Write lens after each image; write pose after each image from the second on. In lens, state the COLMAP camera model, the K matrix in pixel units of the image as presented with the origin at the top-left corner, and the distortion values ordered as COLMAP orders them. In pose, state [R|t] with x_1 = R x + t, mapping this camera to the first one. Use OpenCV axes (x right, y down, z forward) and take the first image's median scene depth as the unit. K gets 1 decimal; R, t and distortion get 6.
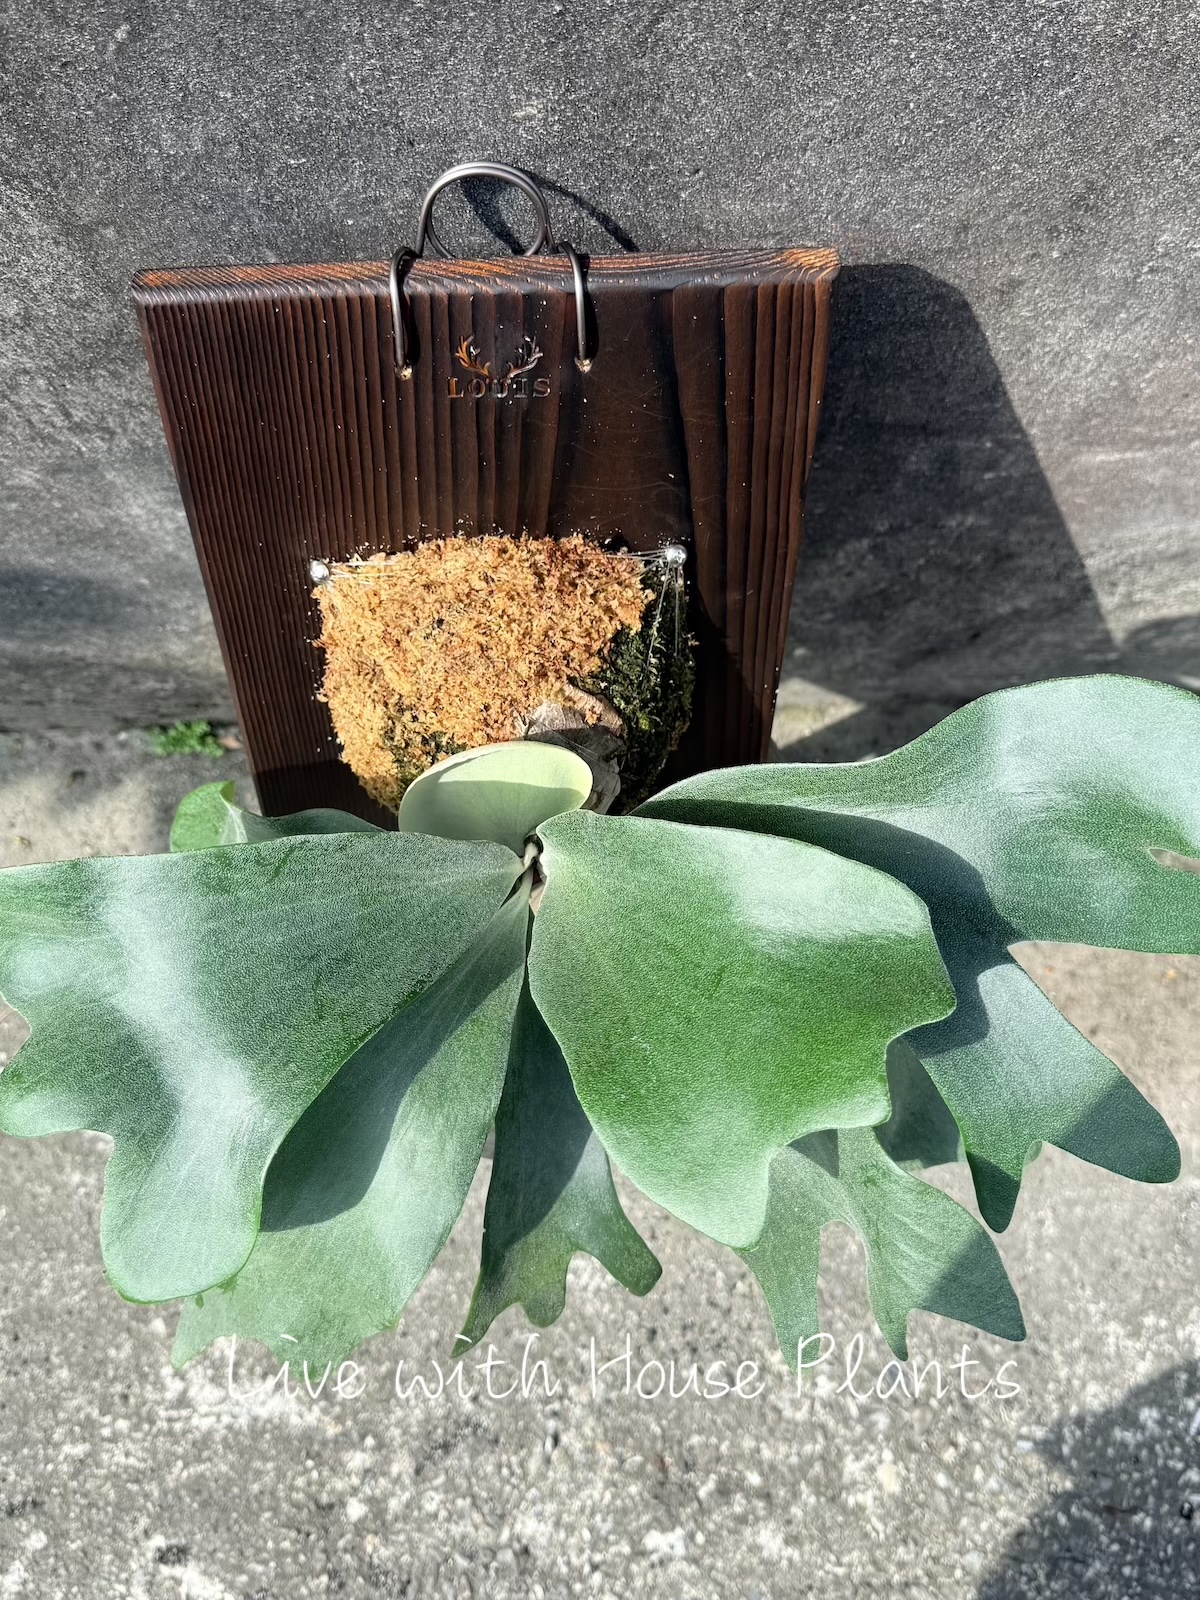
lens RADIAL K [[1590.9, 0, 612.2], [0, 1590.9, 815.8], [0, 0, 1]] dist [0.003642, 0.000000]
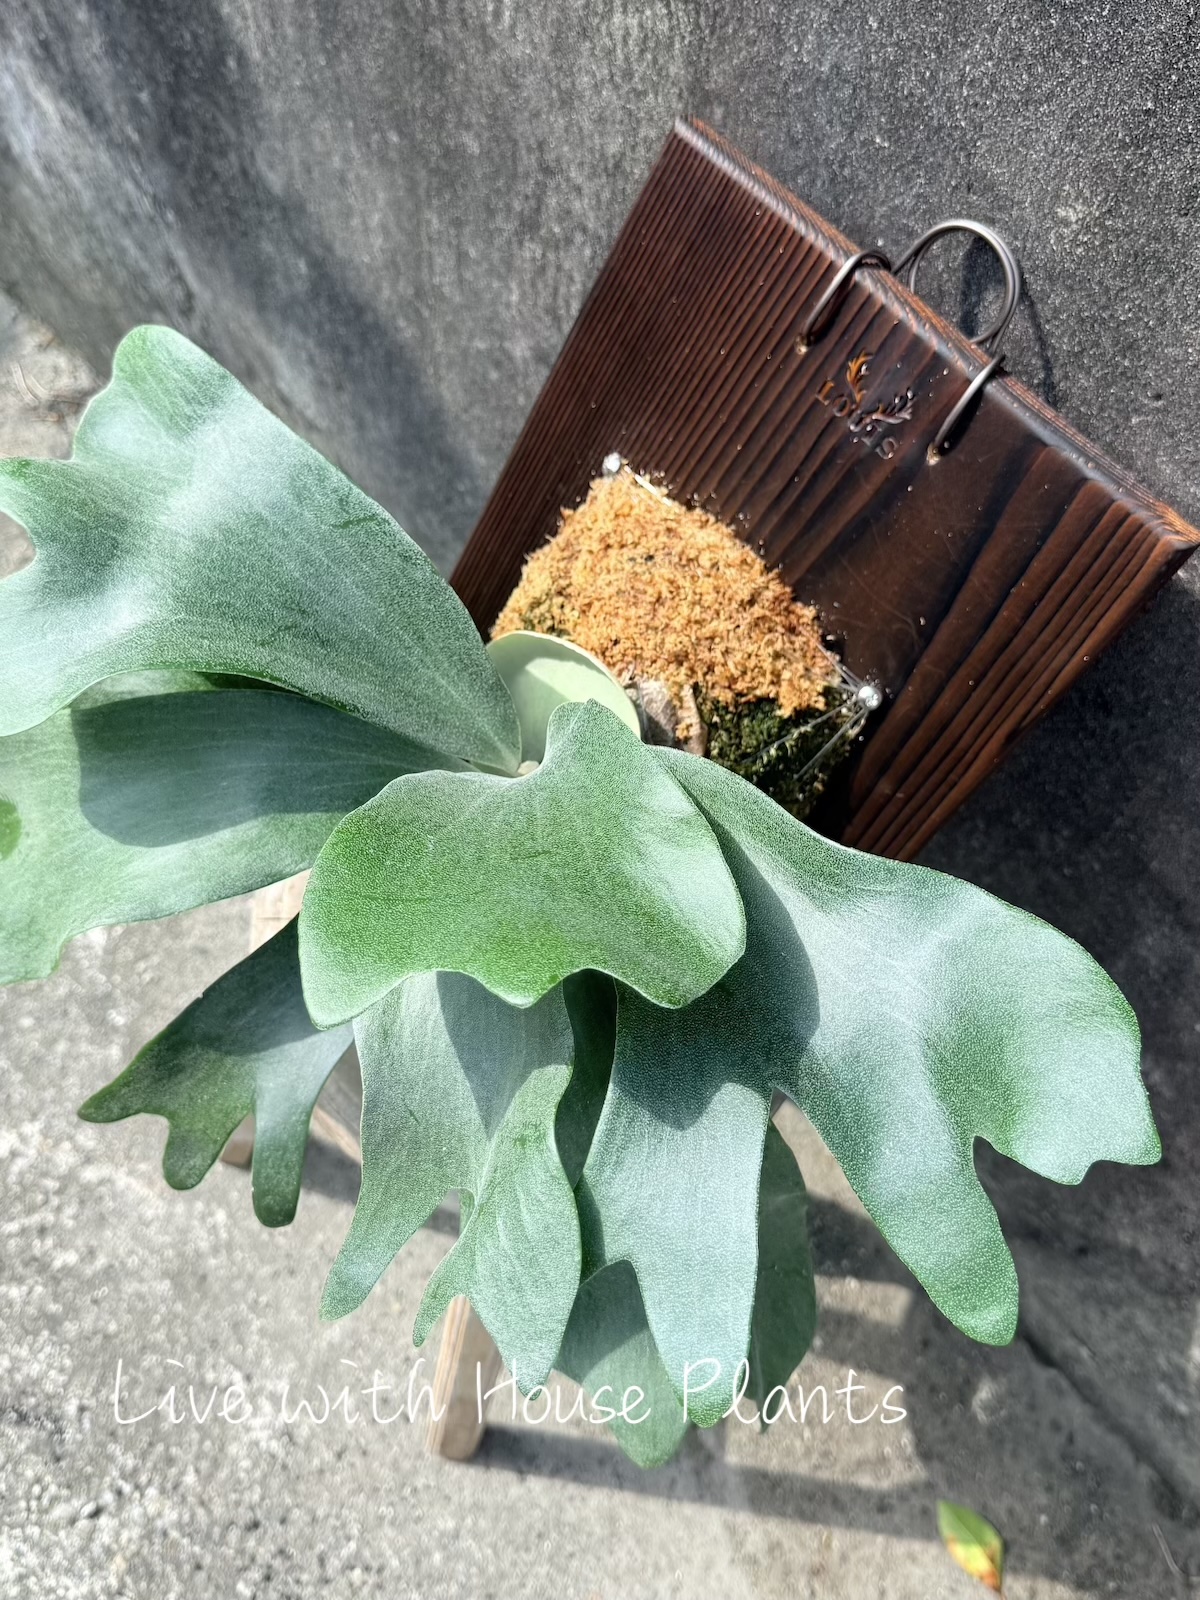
lens RADIAL K [[1590.9, 0, 560.7], [0, 1590.9, 804.5], [0, 0, 1]] dist [0.003642, 0.000000]
pose [[0.650290, 0.696940, -0.302318, 0.260709], [-0.755290, 0.635877, -0.158737, 0.174776], [0.081607, 0.331563, 0.939897, 0.106254]]
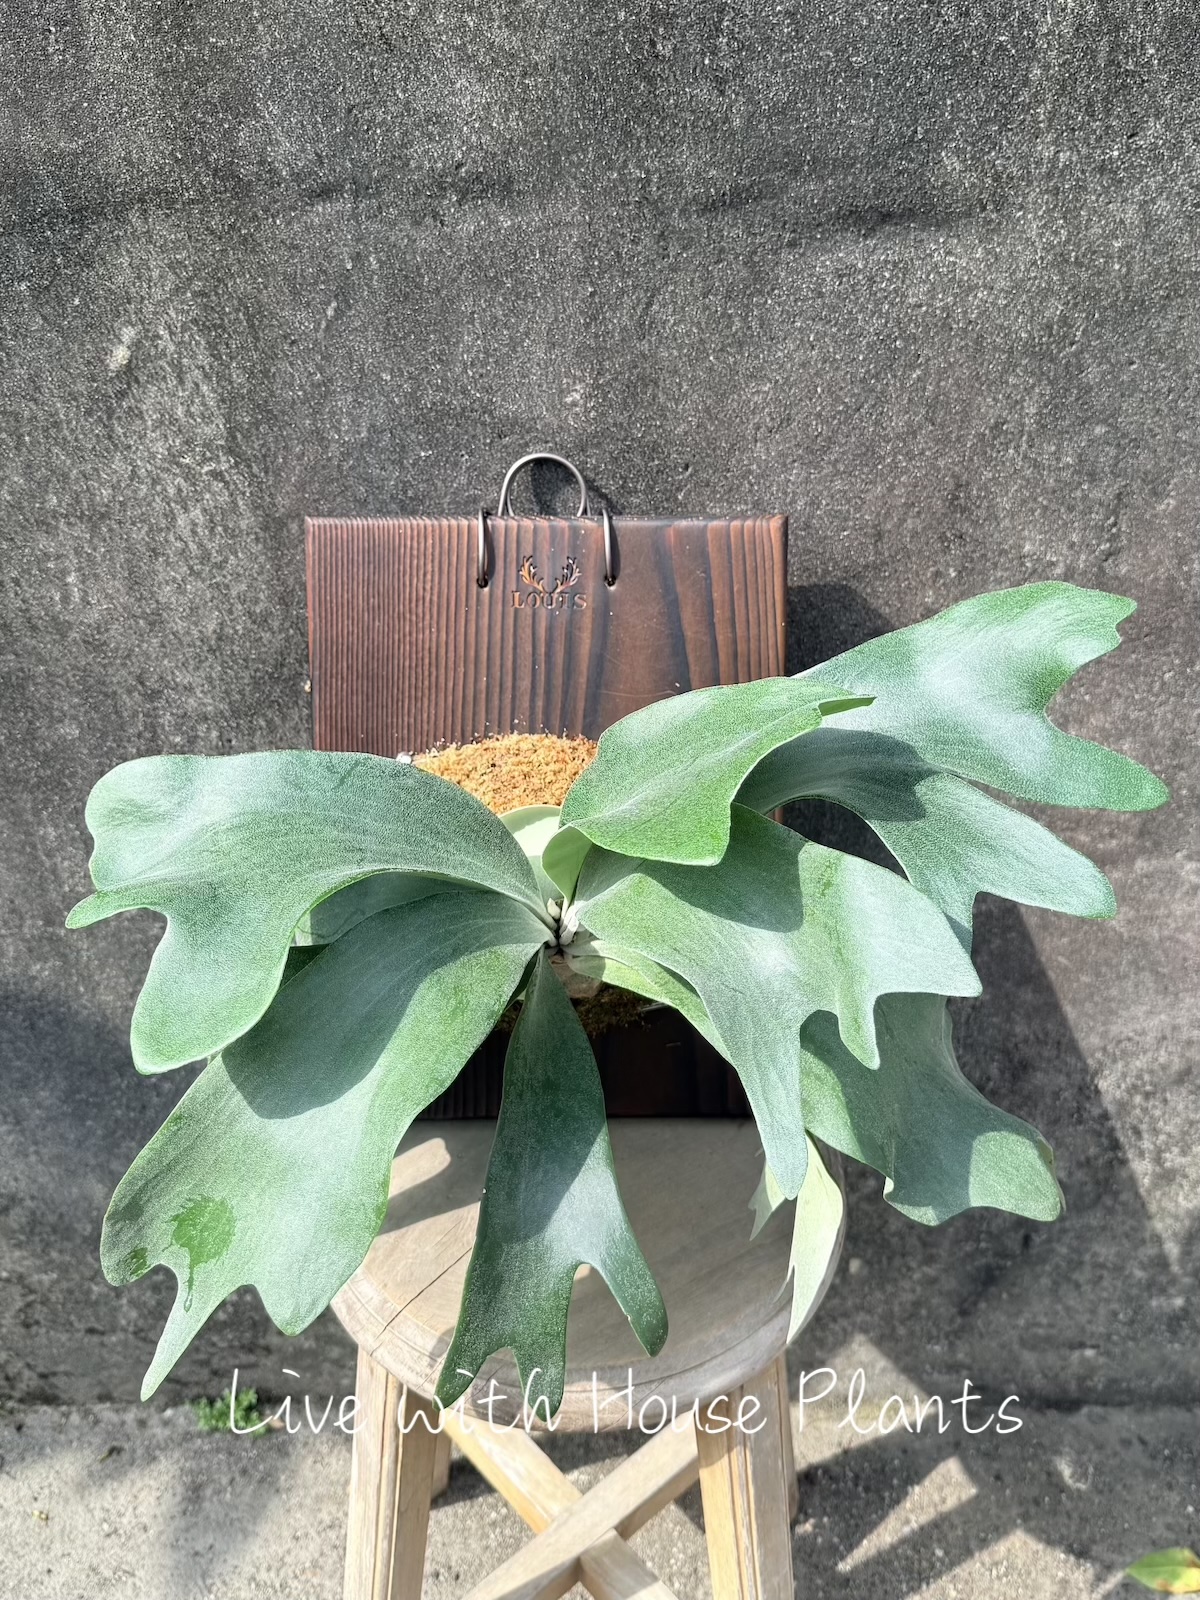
lens RADIAL K [[1590.9, 0, 600.7], [0, 1590.9, 821.5], [0, 0, 1]] dist [0.003642, 0.000000]
pose [[0.997439, -0.011431, -0.070607, 0.064427], [-0.040223, 0.726630, -0.685850, 0.761813], [0.059145, 0.686933, 0.724310, 0.118908]]
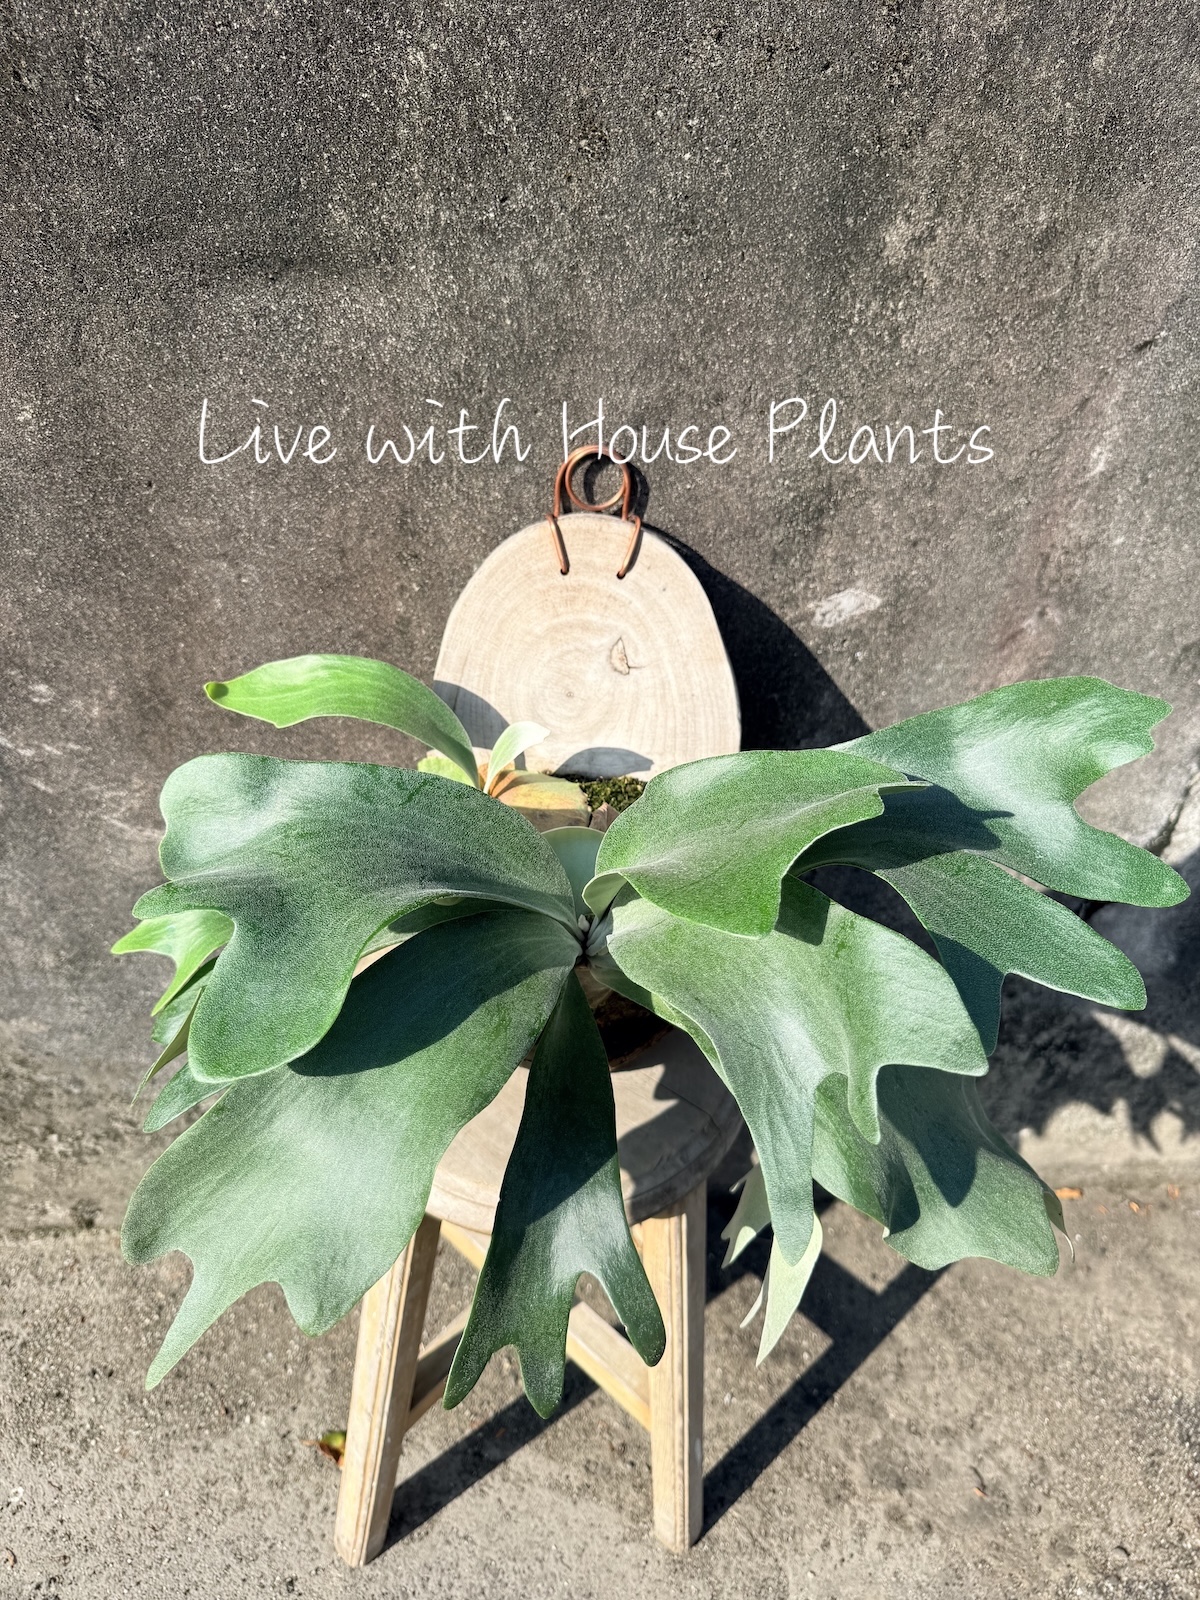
lens RADIAL K [[1161.3, 0, 598.4], [0, 1161.3, 809.1], [0, 0, 1]] dist [0.008439, -0.031370]
pose [[0.998102, -0.004271, 0.061439, 0.383221], [0.041243, 0.787229, -0.615280, 0.538247], [-0.045738, 0.616646, 0.785911, 0.209923]]
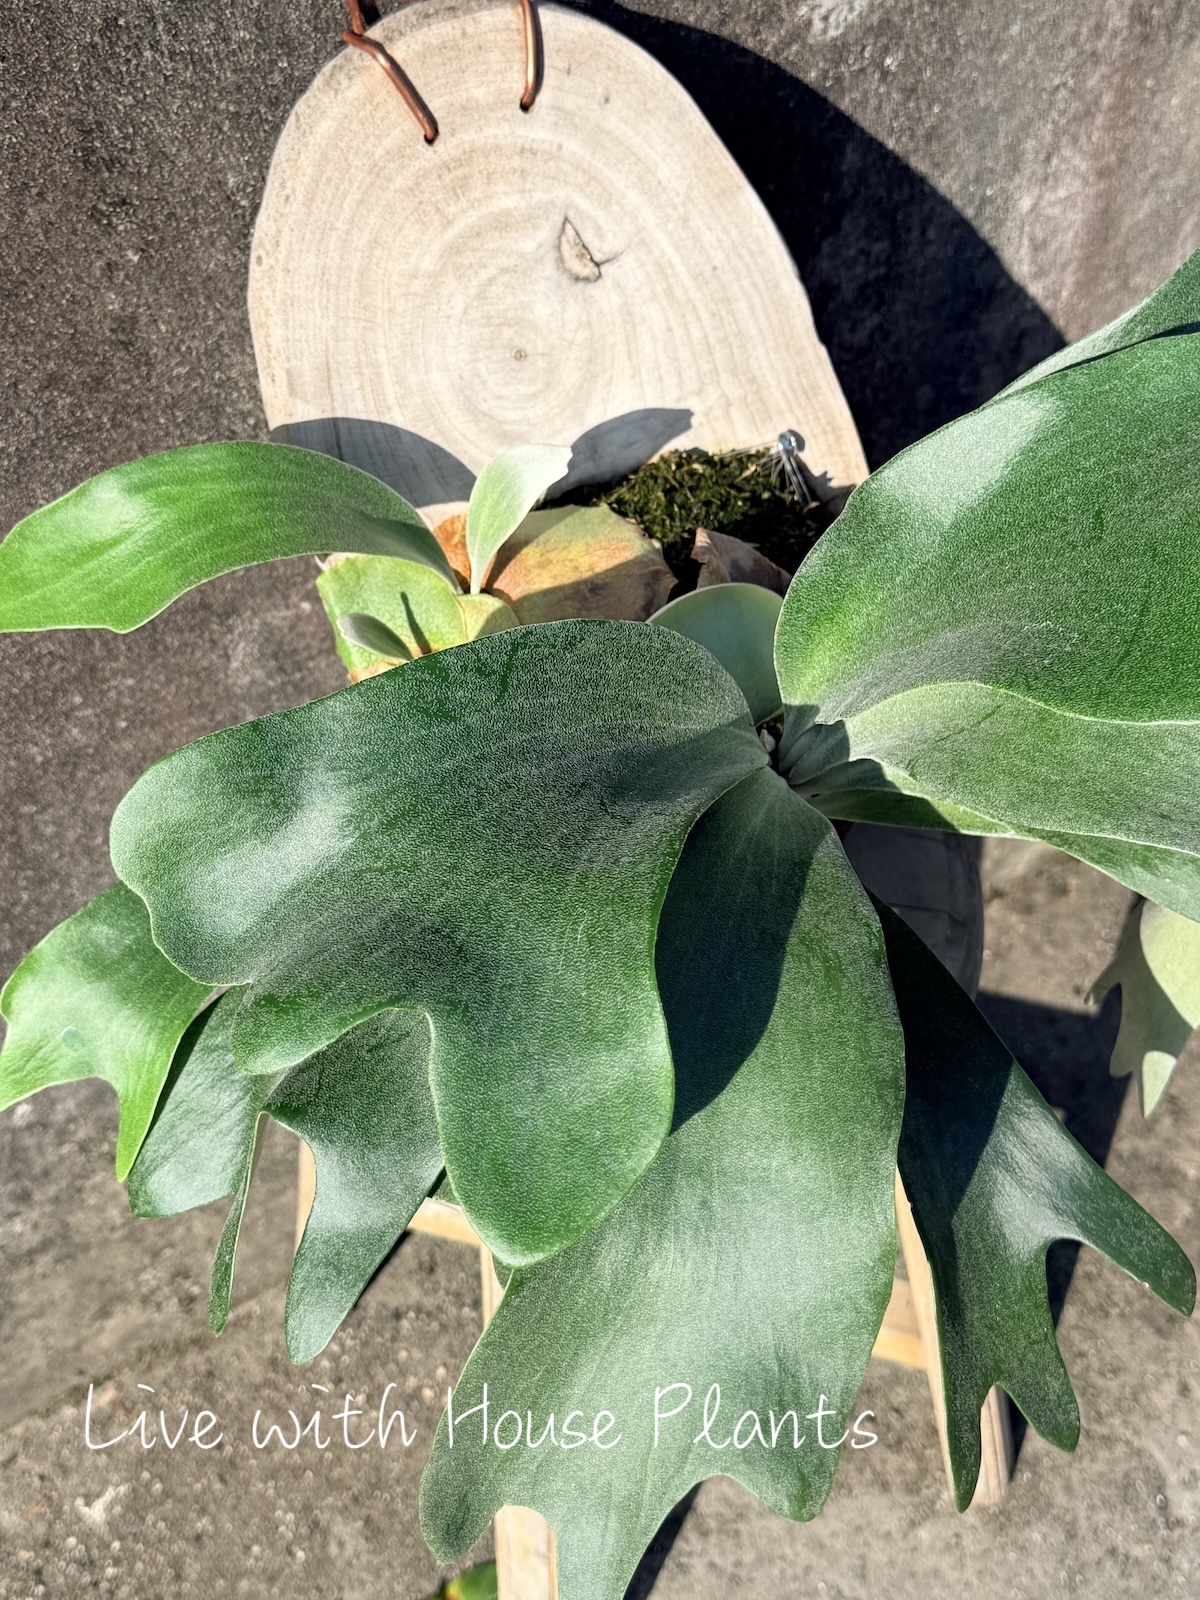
lens RADIAL K [[2150.8, 0, 601.3], [0, 2150.8, 805.6], [0, 0, 1]] dist [0.058362, 0.000000]
pose [[0.880914, -0.425735, 0.206739, 0.135353], [0.473140, 0.802716, -0.363023, 0.396663], [-0.011401, 0.417609, 0.908556, 0.088032]]
